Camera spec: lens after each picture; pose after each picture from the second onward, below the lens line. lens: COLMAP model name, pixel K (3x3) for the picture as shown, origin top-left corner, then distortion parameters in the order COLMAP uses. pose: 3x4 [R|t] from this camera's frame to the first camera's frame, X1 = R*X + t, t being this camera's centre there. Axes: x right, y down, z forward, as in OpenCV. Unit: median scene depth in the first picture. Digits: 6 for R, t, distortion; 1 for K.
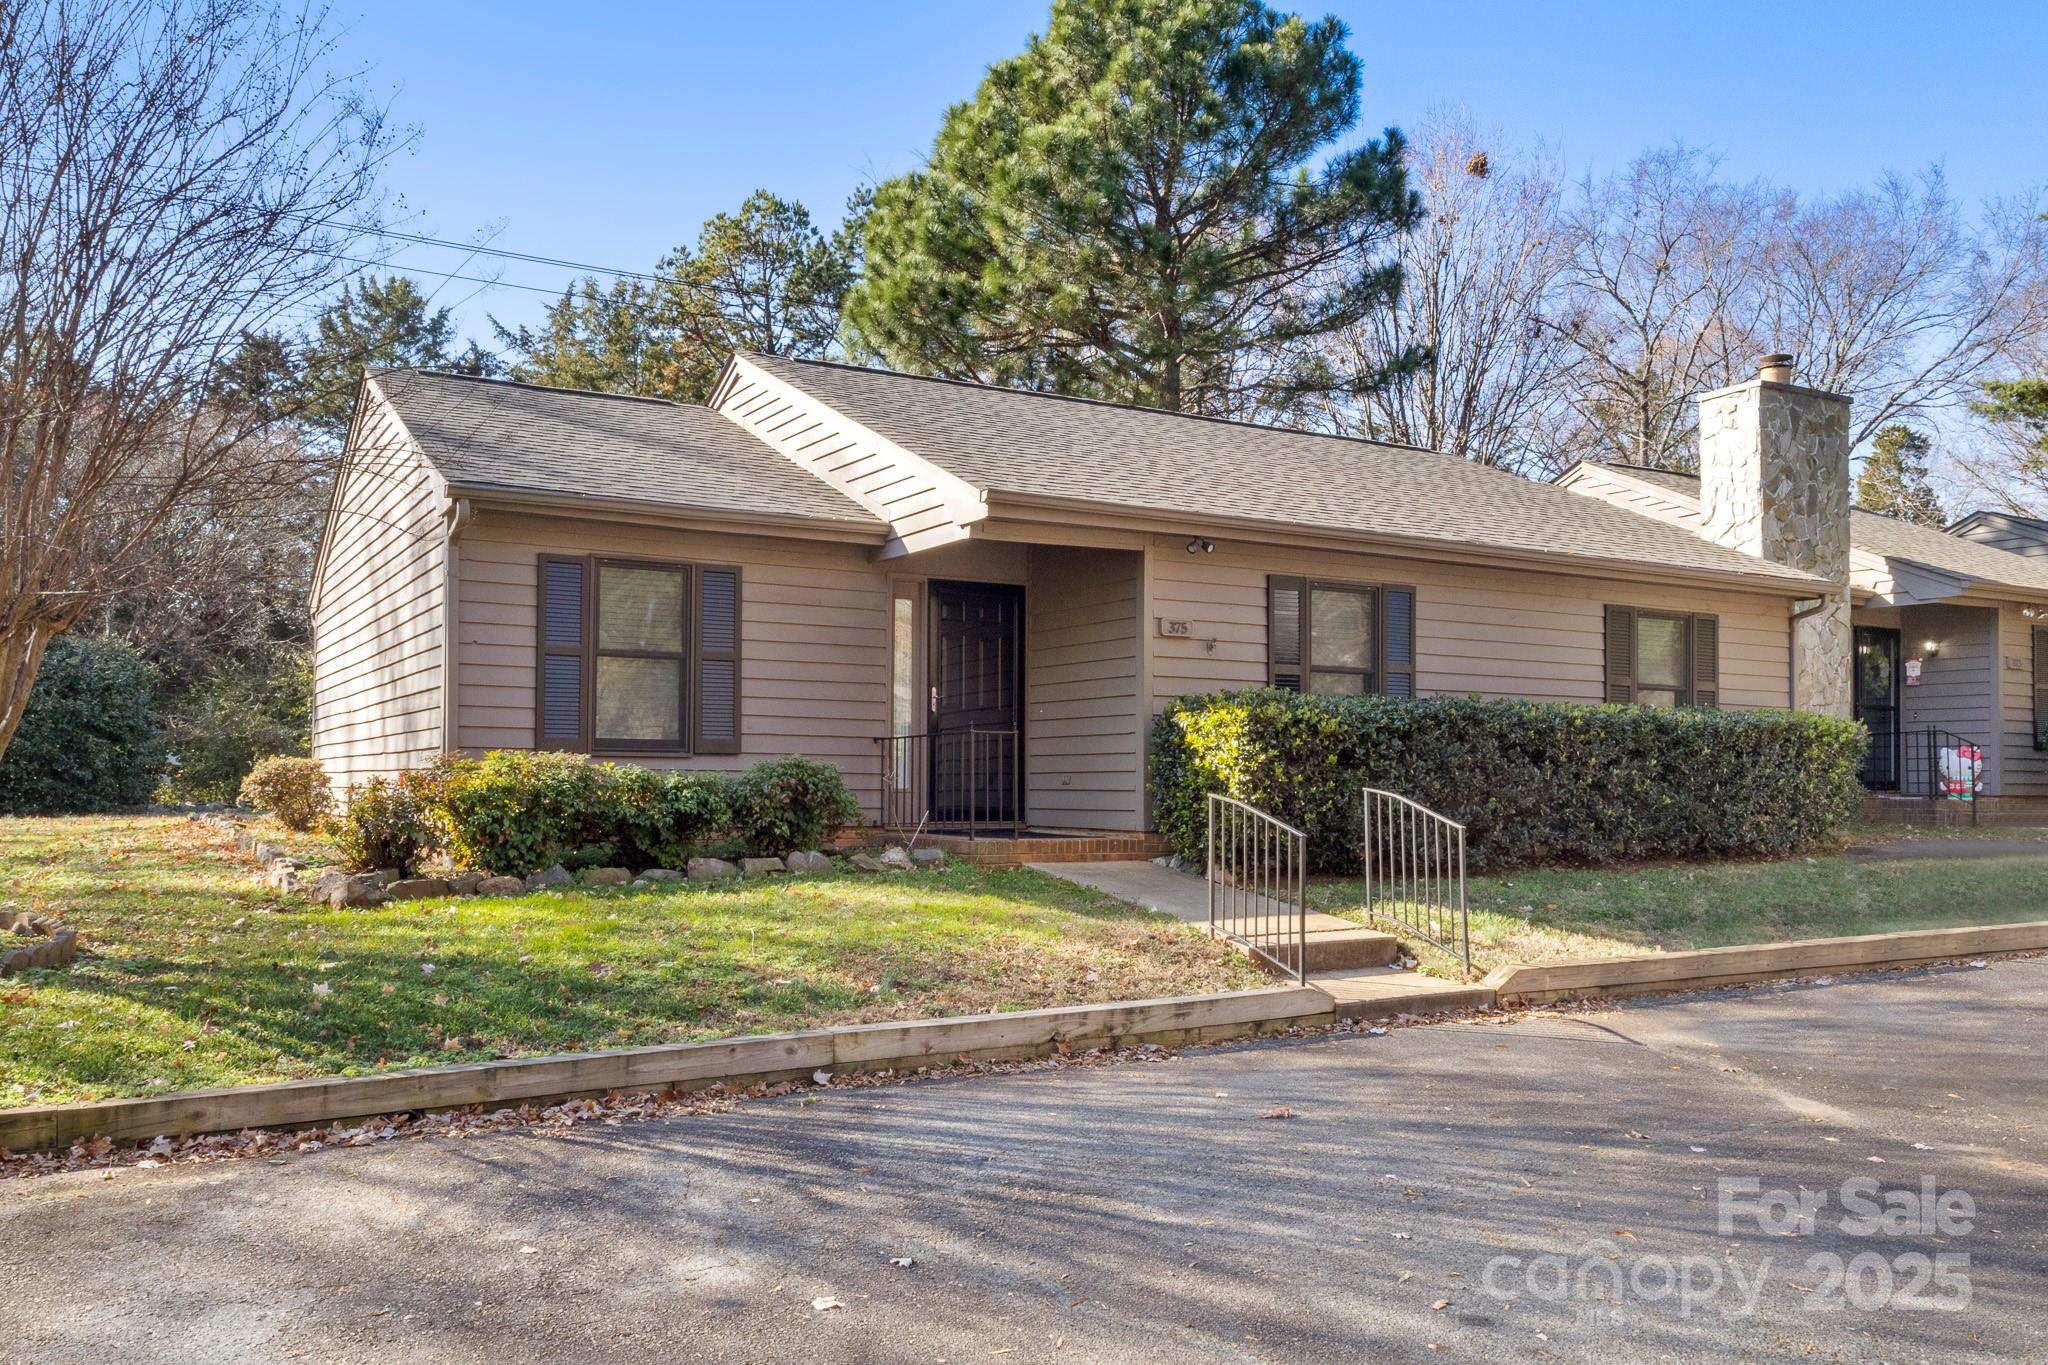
lens RADIAL K [[1611.7, 0, 1024.0], [0, 1611.7, 682.5], [0, 0, 1]] dist [0.002585, 0.006724]
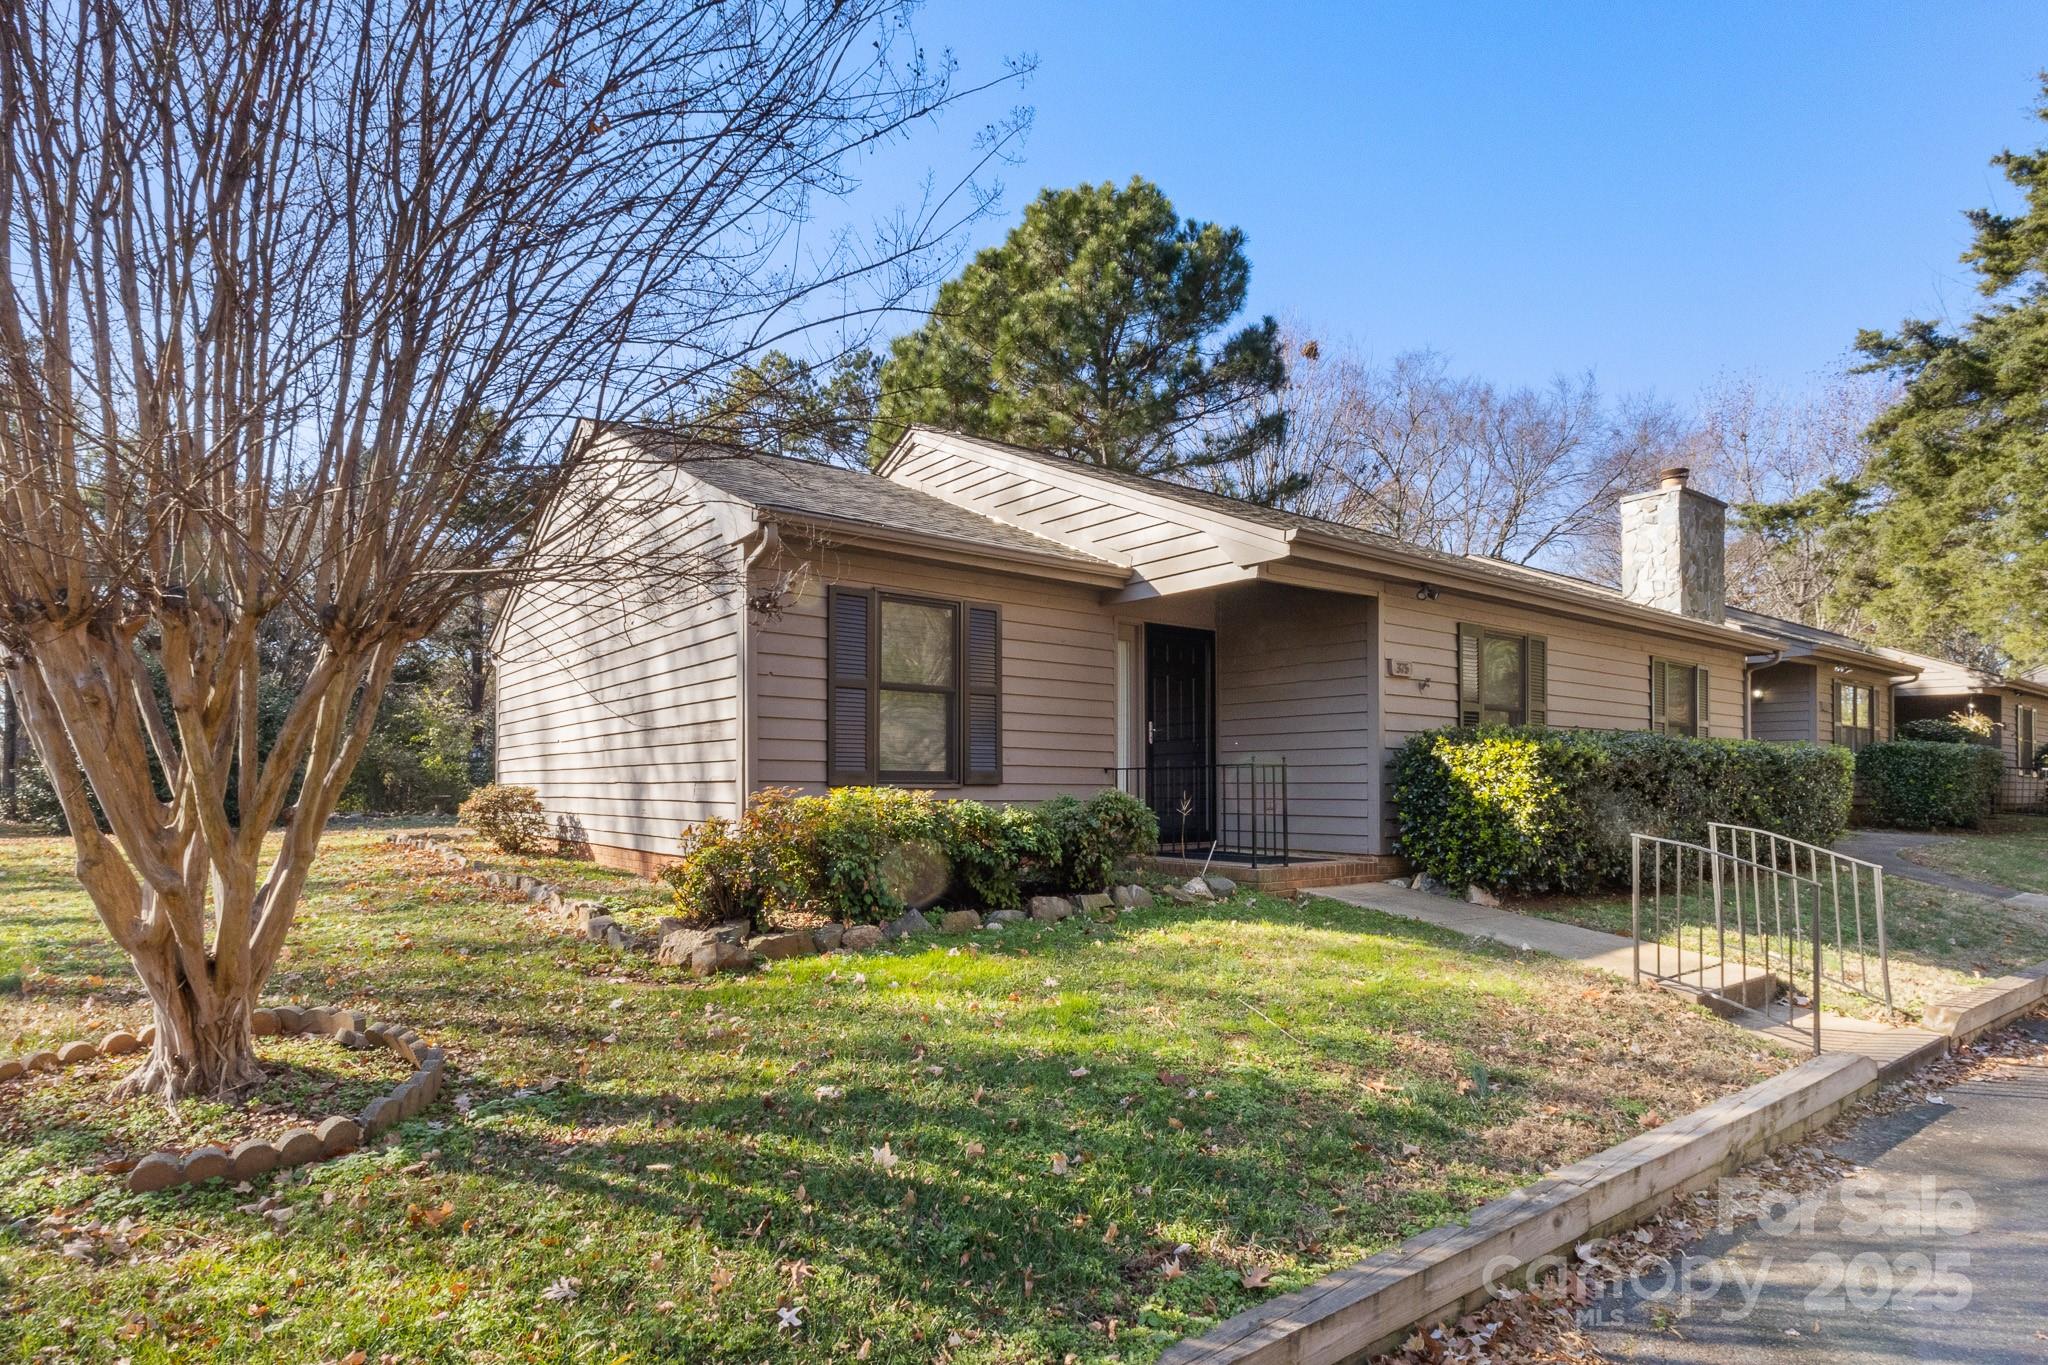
lens RADIAL K [[1063.0, 0, 1022.6], [0, 1063.0, 740.6], [0, 0, 1]] dist [0.016398, 0.000131]
pose [[0.992091, 0.002480, 0.125498, -0.169148], [-0.005123, 0.999772, 0.020737, 0.000973], [-0.125418, -0.021216, 0.991877, 0.212617]]
